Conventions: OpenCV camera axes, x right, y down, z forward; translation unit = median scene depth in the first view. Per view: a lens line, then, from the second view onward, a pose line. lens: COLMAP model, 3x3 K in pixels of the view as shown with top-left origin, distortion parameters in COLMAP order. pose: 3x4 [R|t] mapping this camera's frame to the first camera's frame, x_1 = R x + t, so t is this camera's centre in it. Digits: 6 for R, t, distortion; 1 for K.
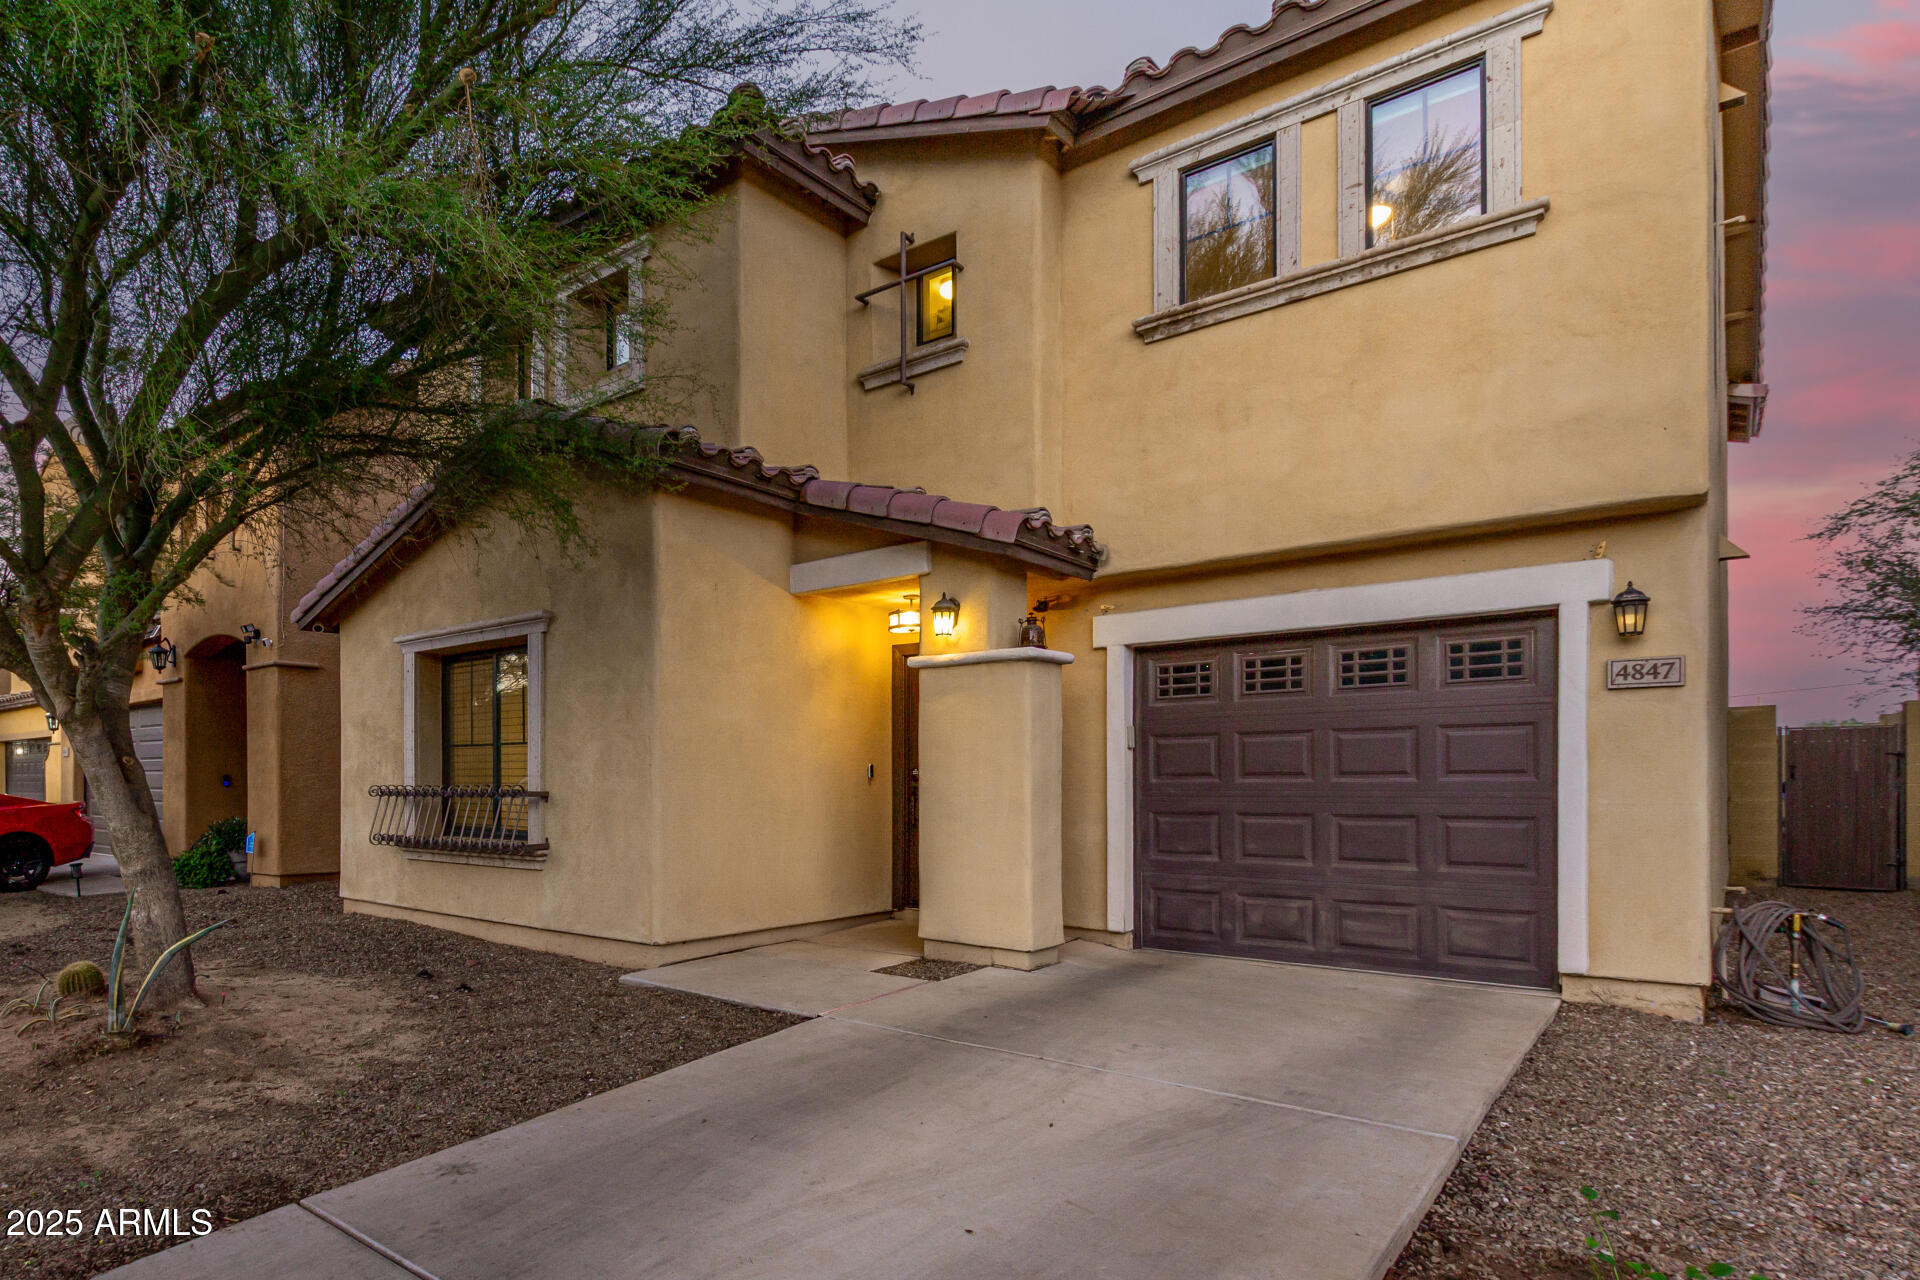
lens RADIAL K [[885.7, 0, 966.5], [0, 885.7, 660.7], [0, 0, 1]] dist [0.002467, 0.000489]
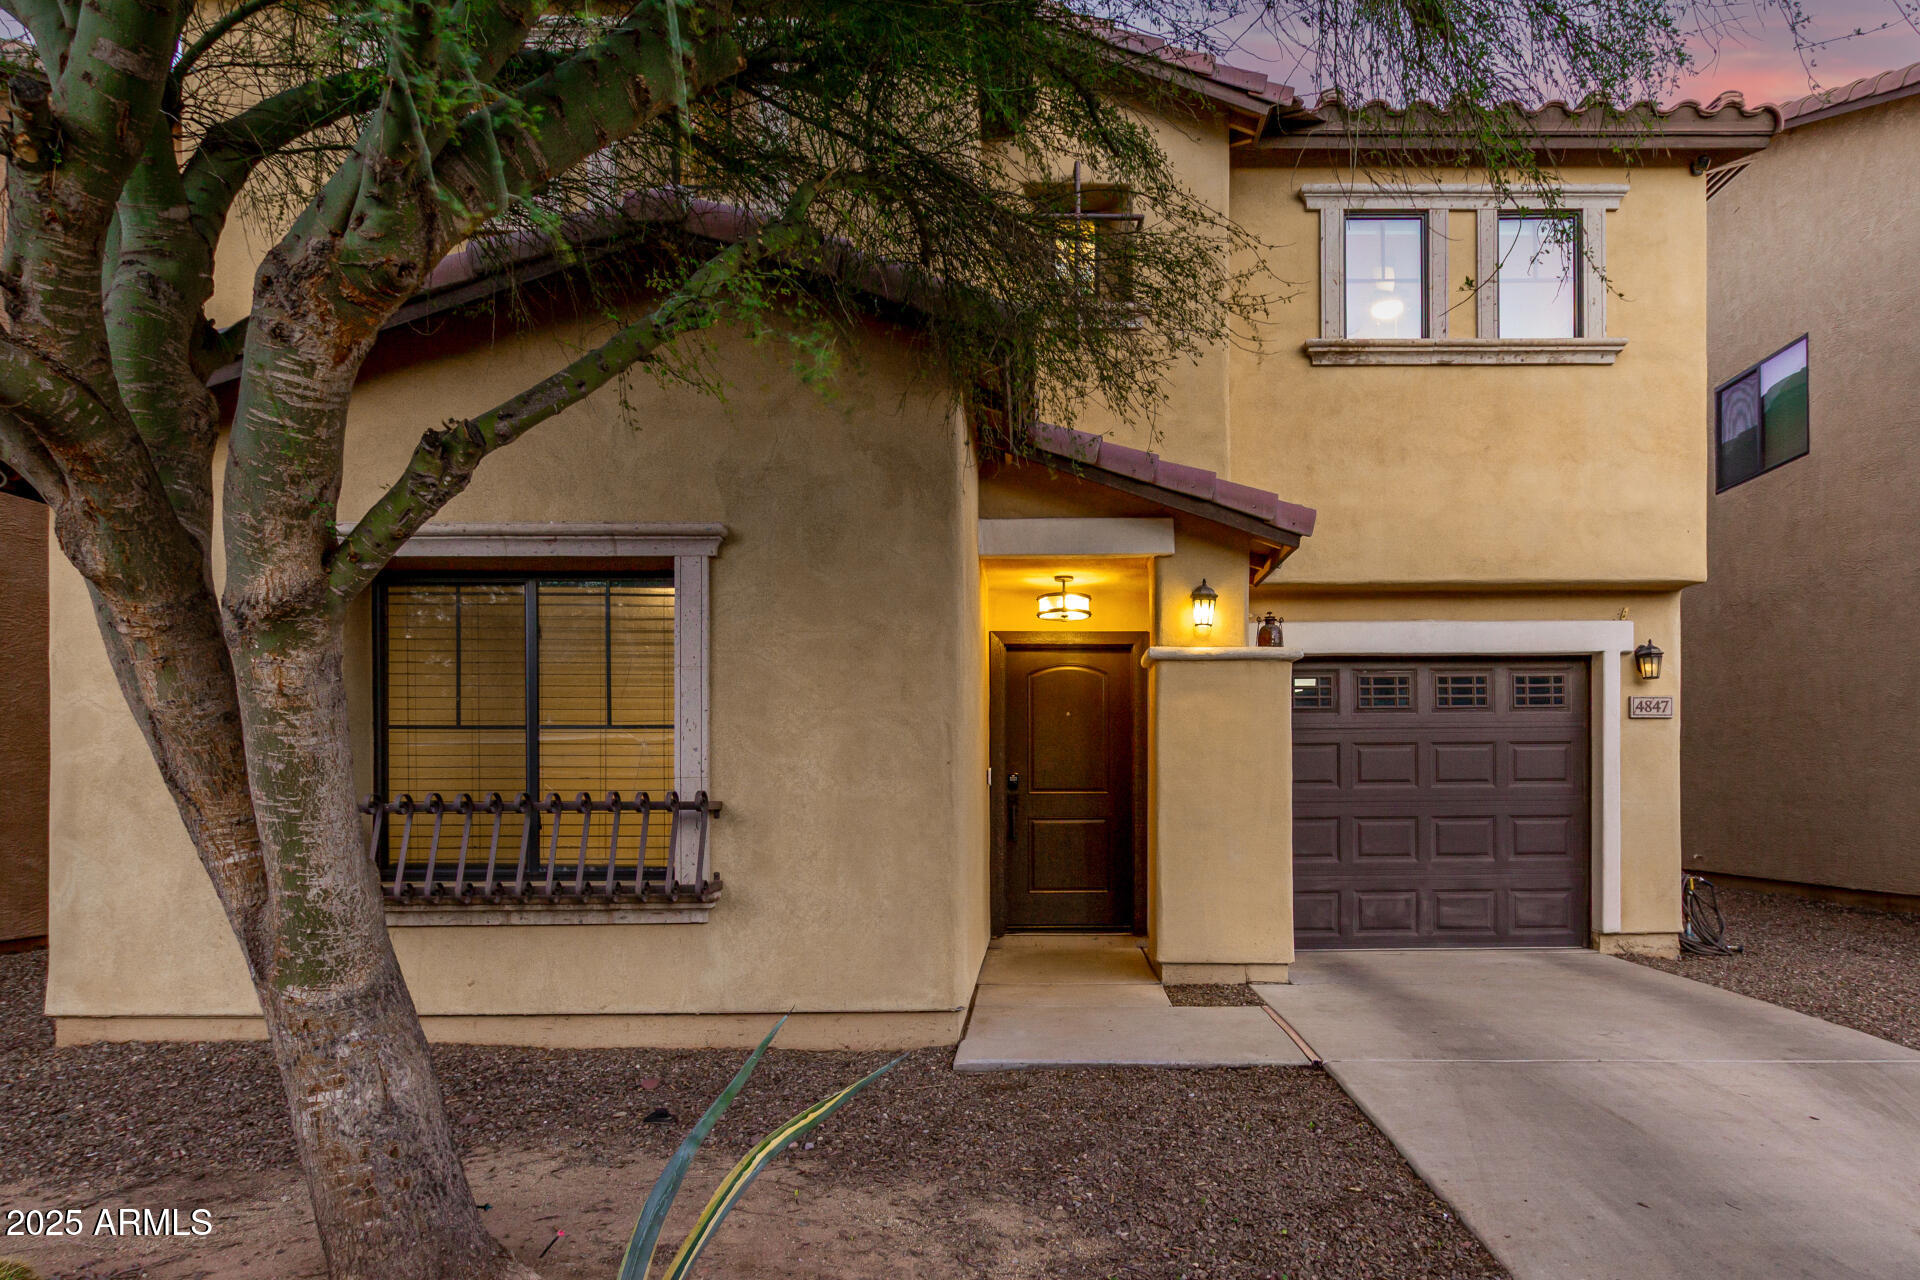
lens RADIAL K [[859.9, 0, 959.7], [0, 859.9, 691.0], [0, 0, 1]] dist [0.002206, 0.001008]
pose [[0.834611, 0.063555, 0.547162, -0.727185], [-0.070098, 0.997500, -0.008939, 0.064387], [-0.546362, -0.030894, 0.836979, 0.406802]]
